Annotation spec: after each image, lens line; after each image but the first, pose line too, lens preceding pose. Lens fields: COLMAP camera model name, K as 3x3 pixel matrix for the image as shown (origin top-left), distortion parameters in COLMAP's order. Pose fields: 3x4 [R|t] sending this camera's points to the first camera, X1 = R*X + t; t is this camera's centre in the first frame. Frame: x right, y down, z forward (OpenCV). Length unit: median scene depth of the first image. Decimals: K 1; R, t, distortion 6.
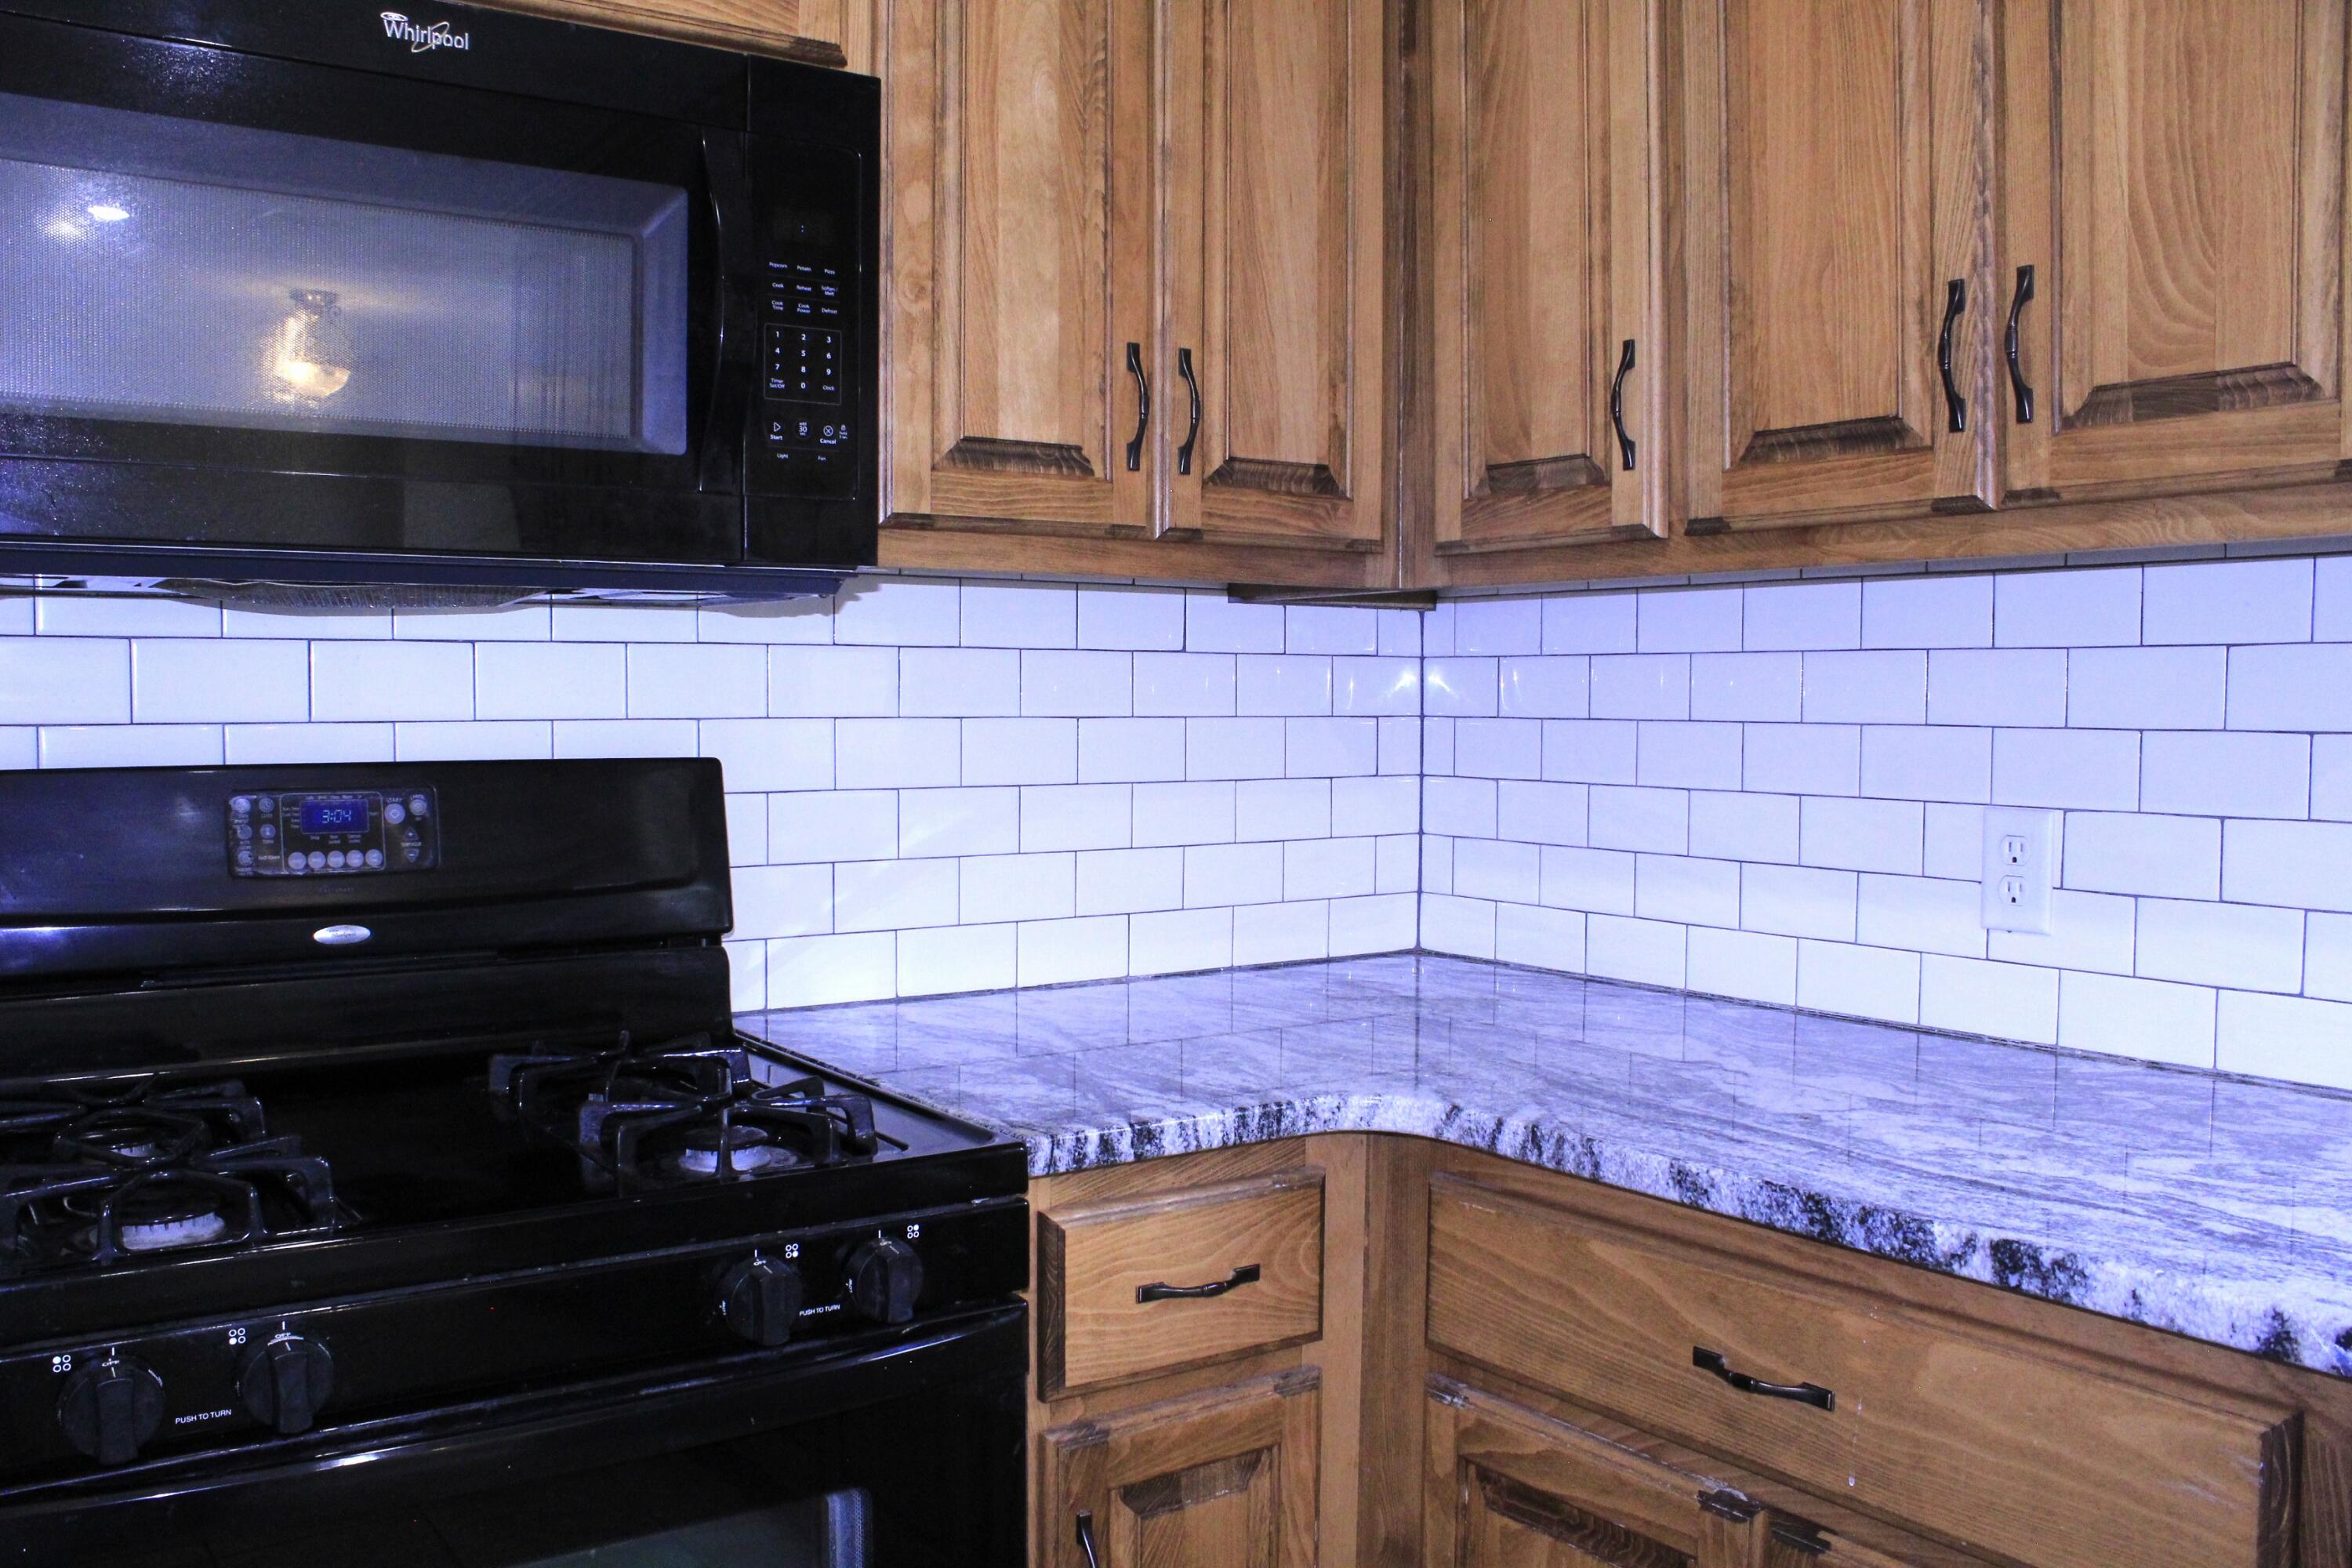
lens RADIAL K [[1946.8, 0, 1142.5], [0, 1946.8, 791.6], [0, 0, 1]] dist [-0.162094, 0.136873]
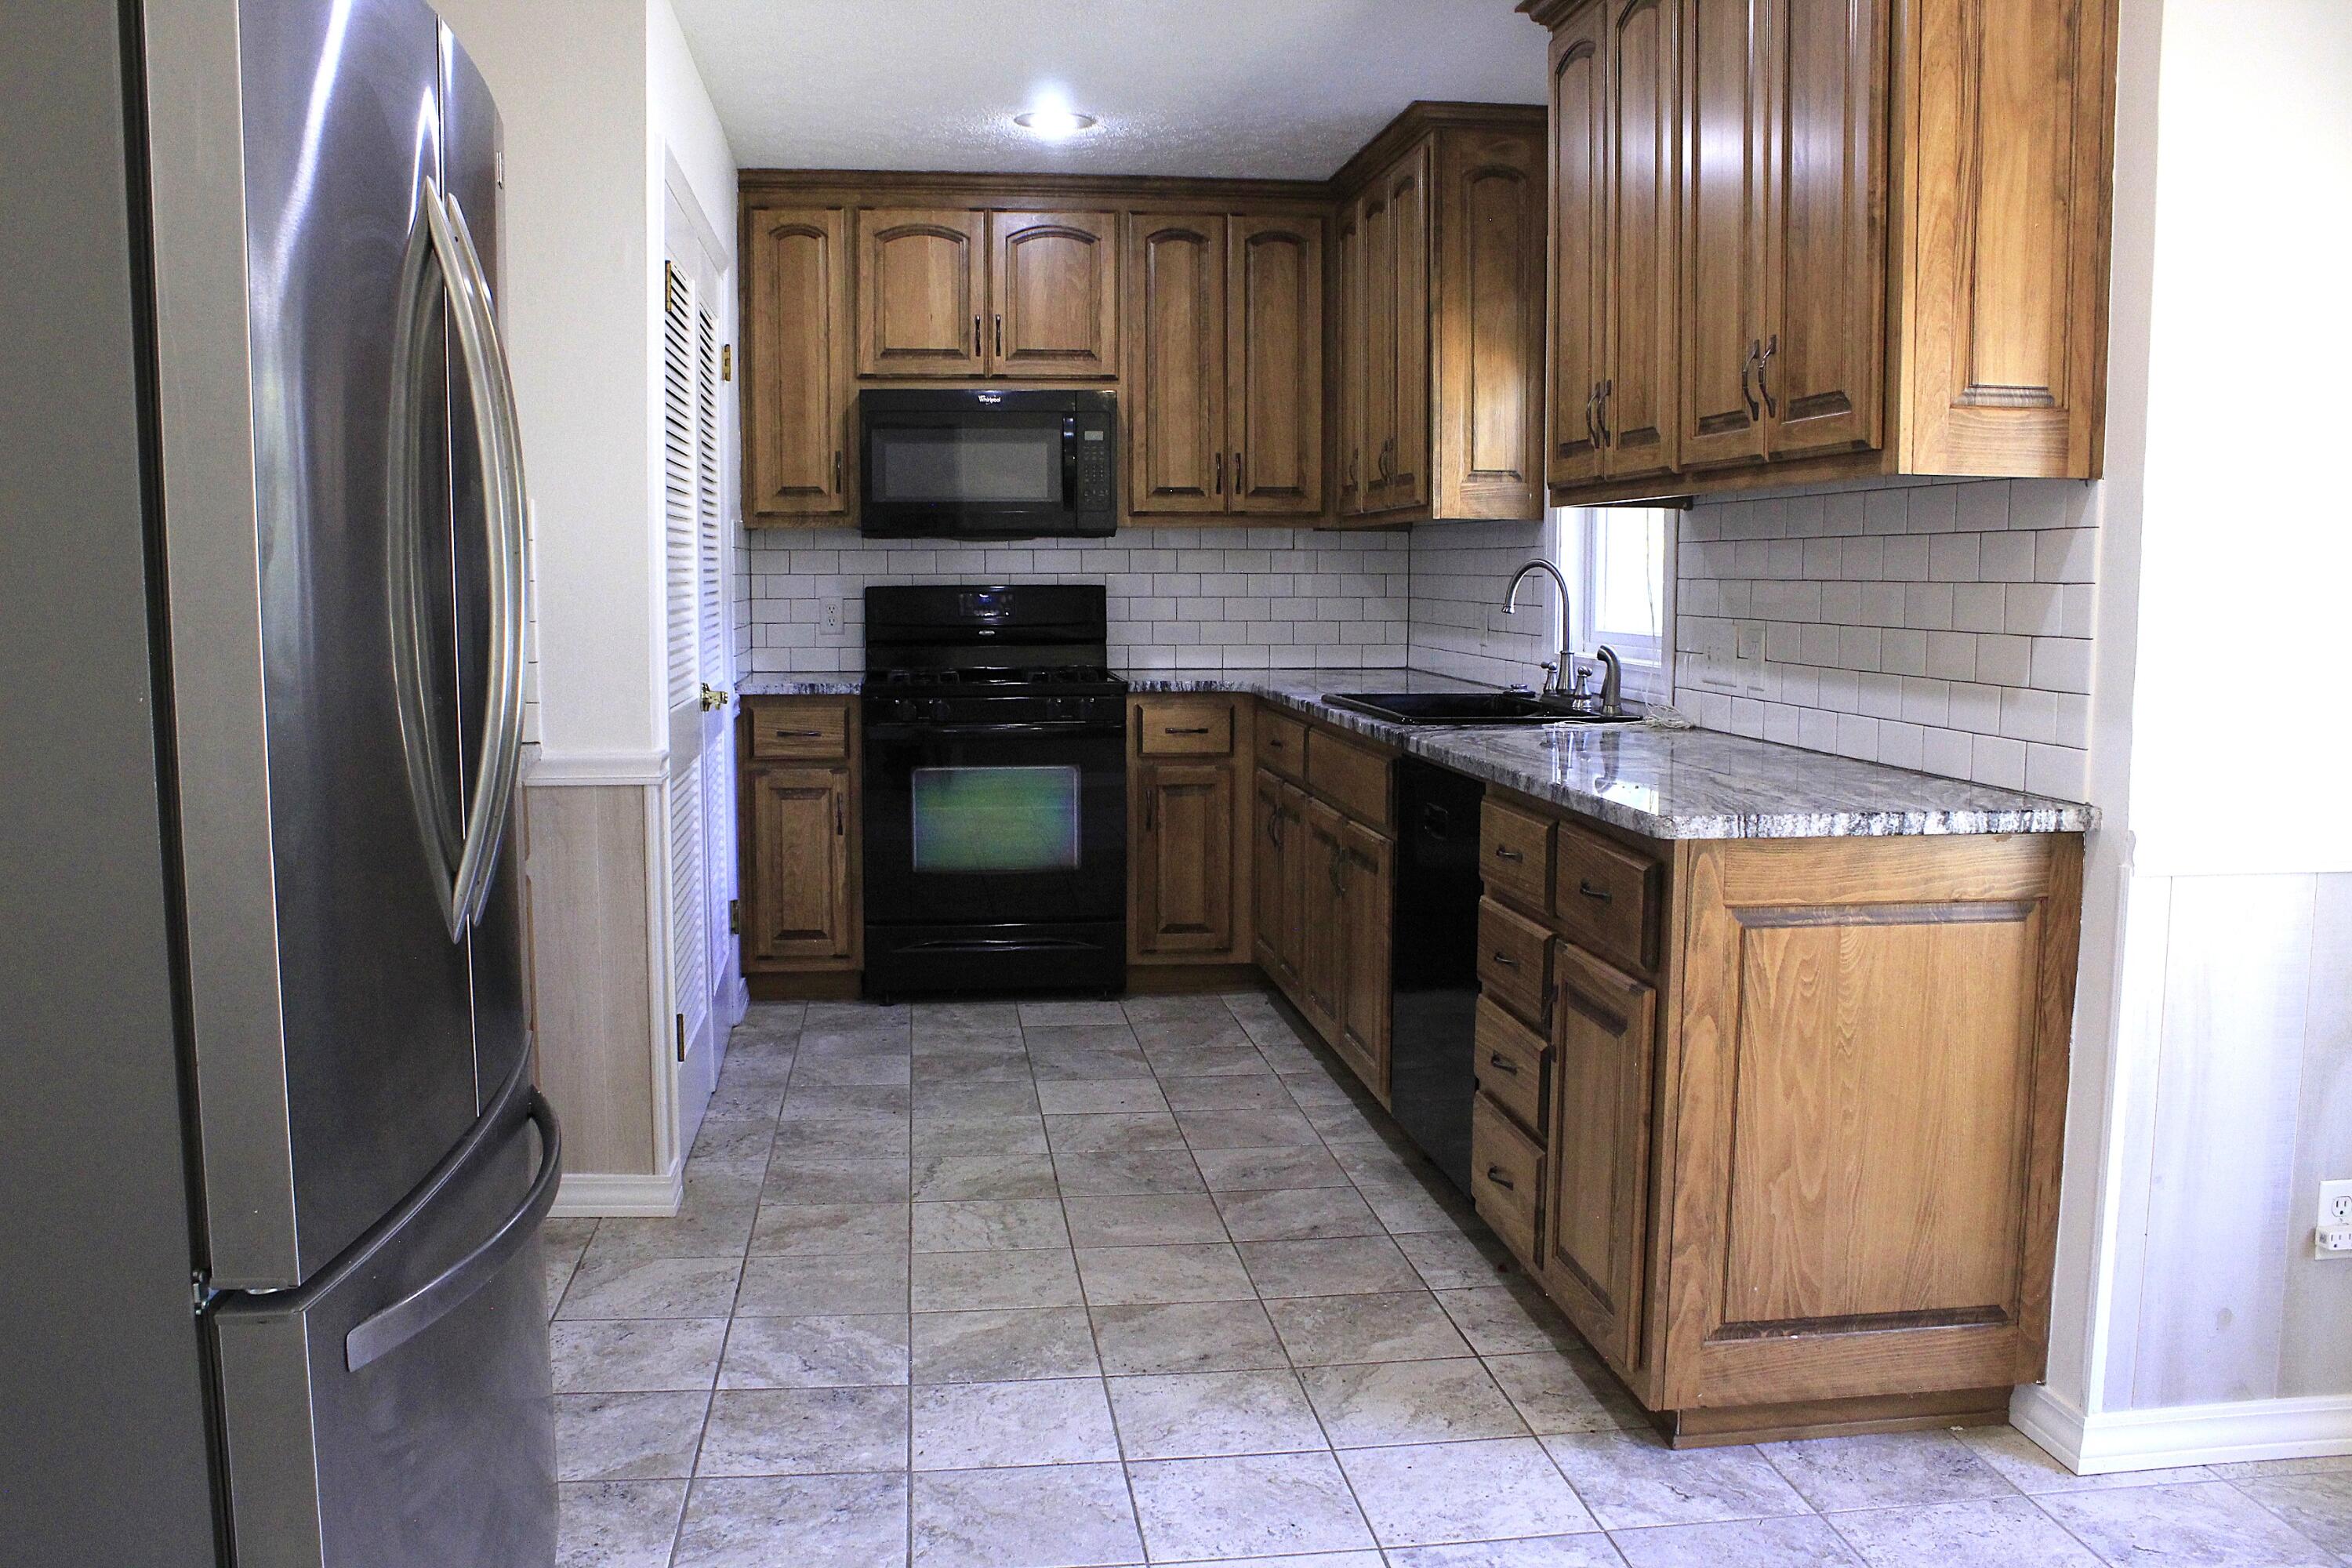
lens RADIAL K [[1946.8, 0, 1142.5], [0, 1946.8, 791.6], [0, 0, 1]] dist [-0.162094, 0.136873]
pose [[0.885111, 0.049936, -0.462693, 1.501671], [-0.019086, 0.997285, 0.071121, 0.104619], [0.464989, -0.054119, 0.883661, -2.050595]]
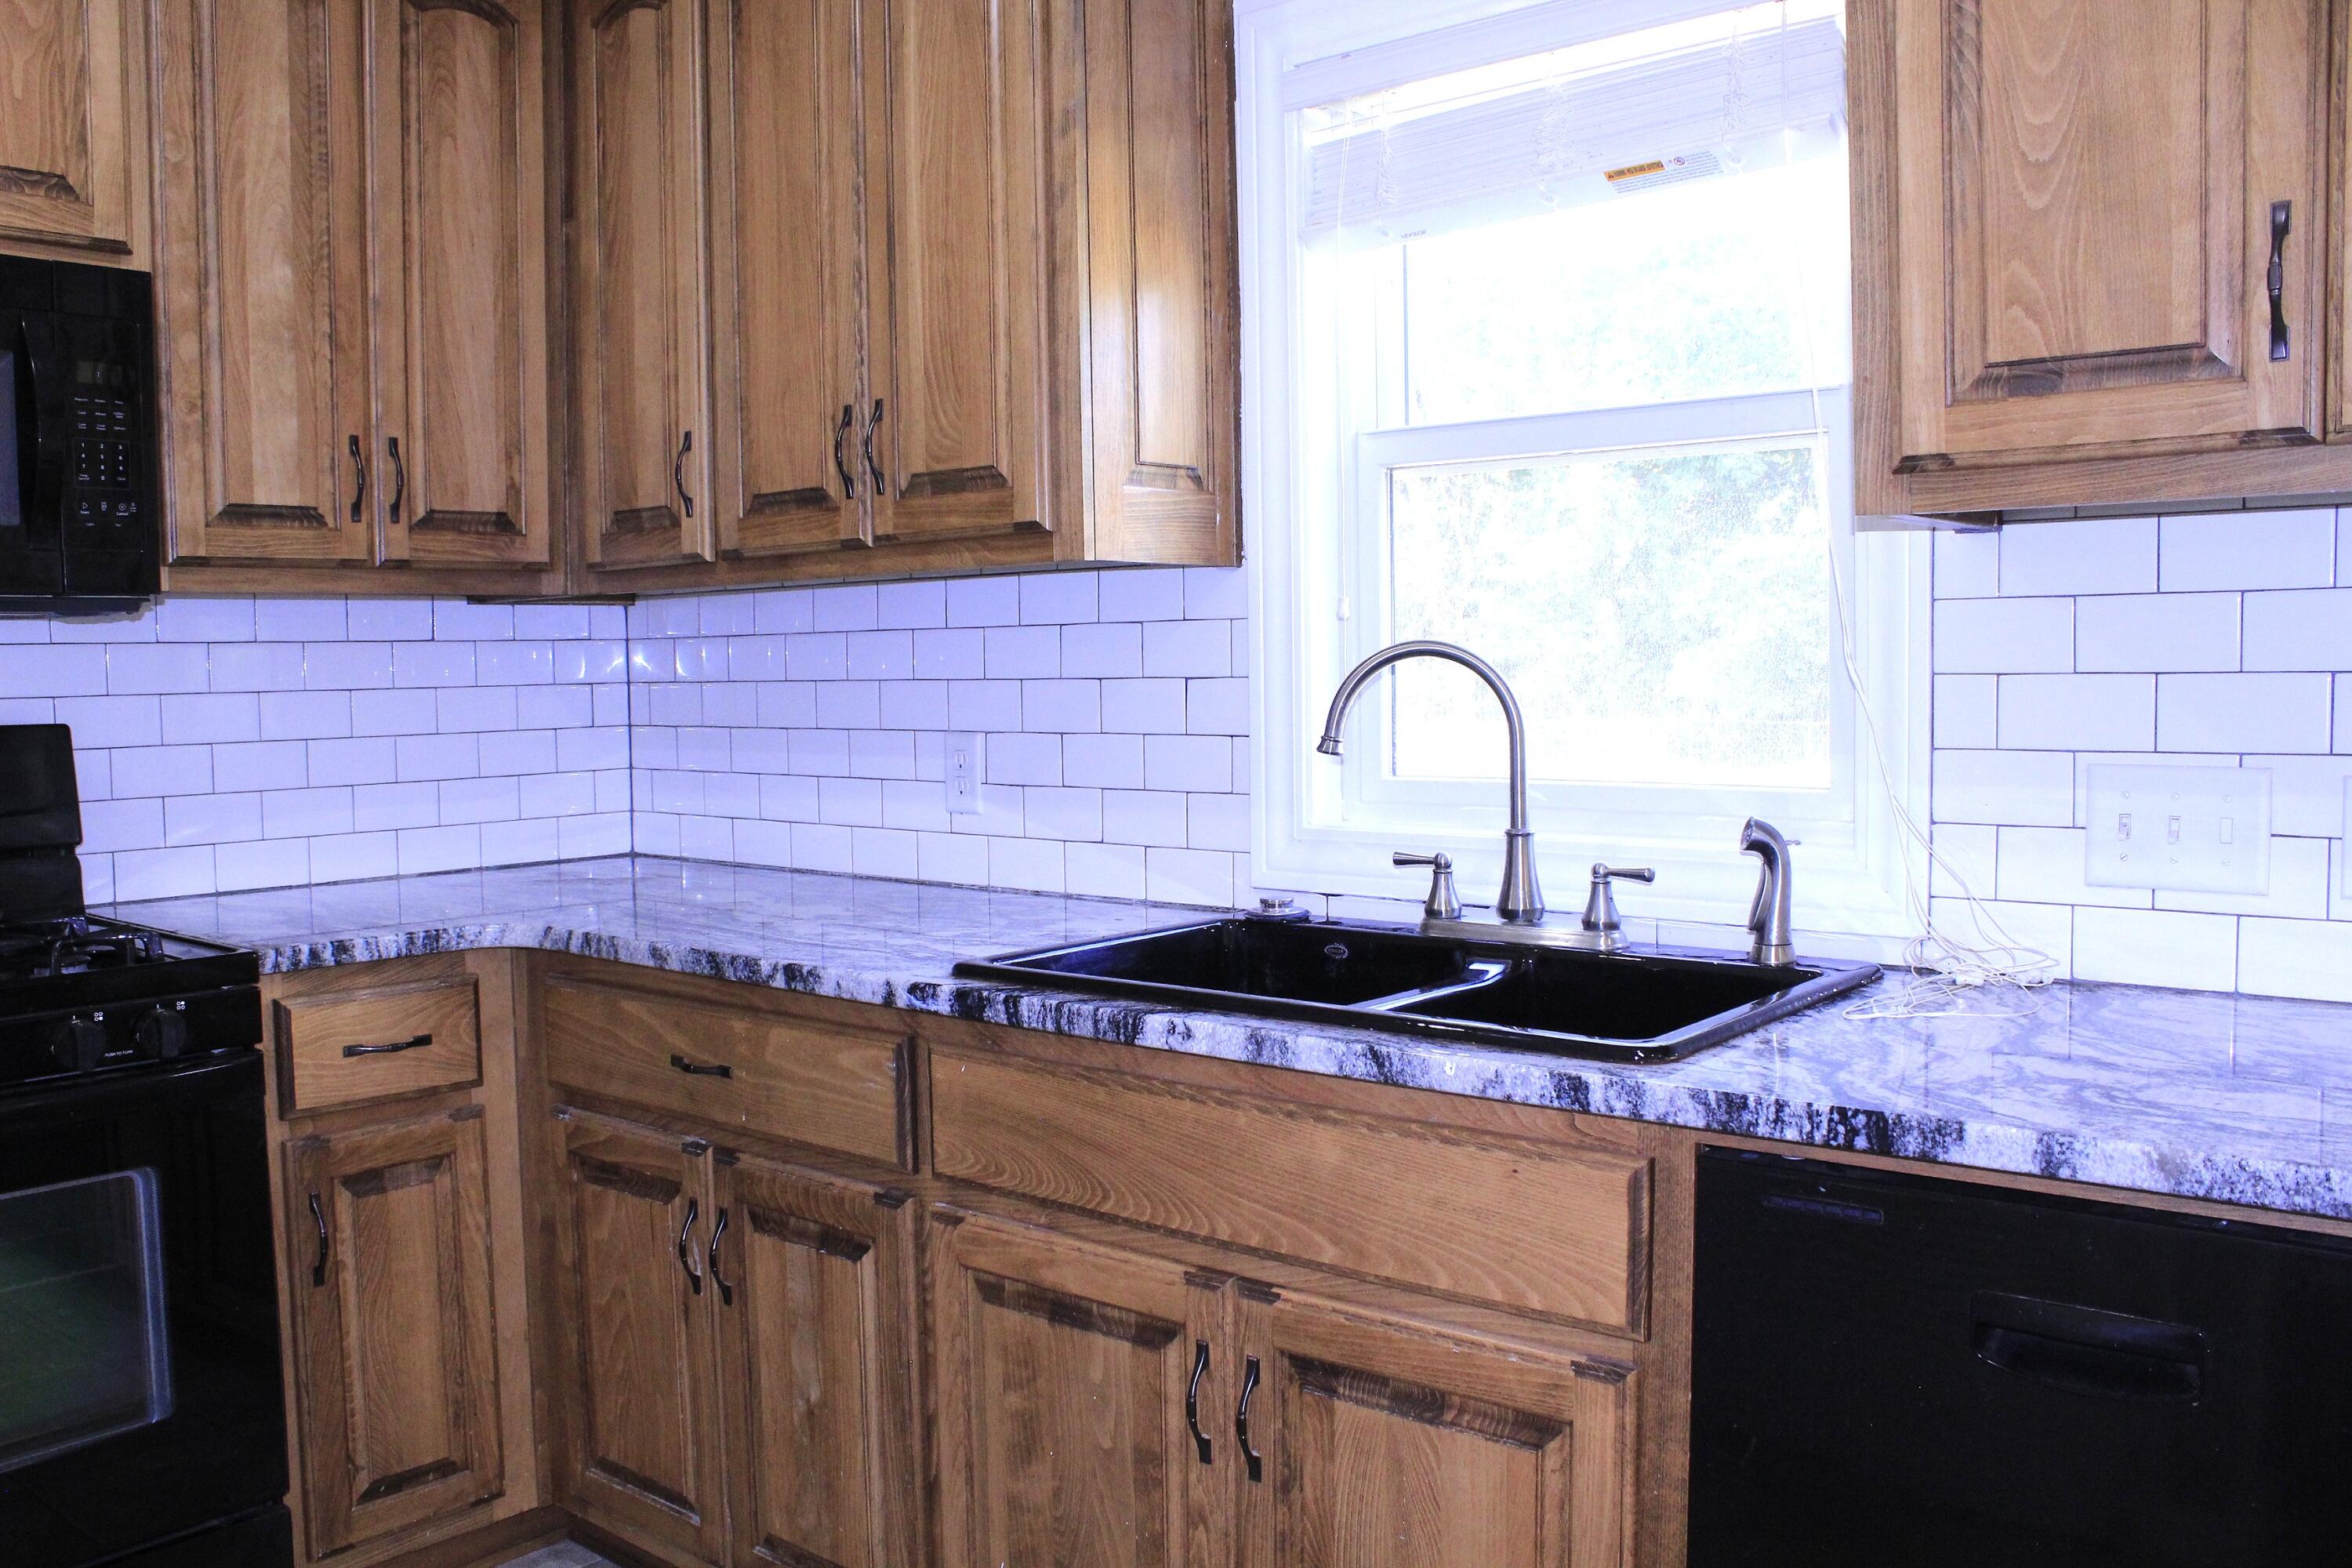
lens RADIAL K [[1946.8, 0, 1142.5], [0, 1946.8, 791.6], [0, 0, 1]] dist [-0.162094, 0.136873]
pose [[0.967062, -0.034094, 0.252246, 0.222970], [0.029608, 0.999329, 0.021560, 0.029411], [-0.252812, -0.013381, 0.967423, -0.609112]]
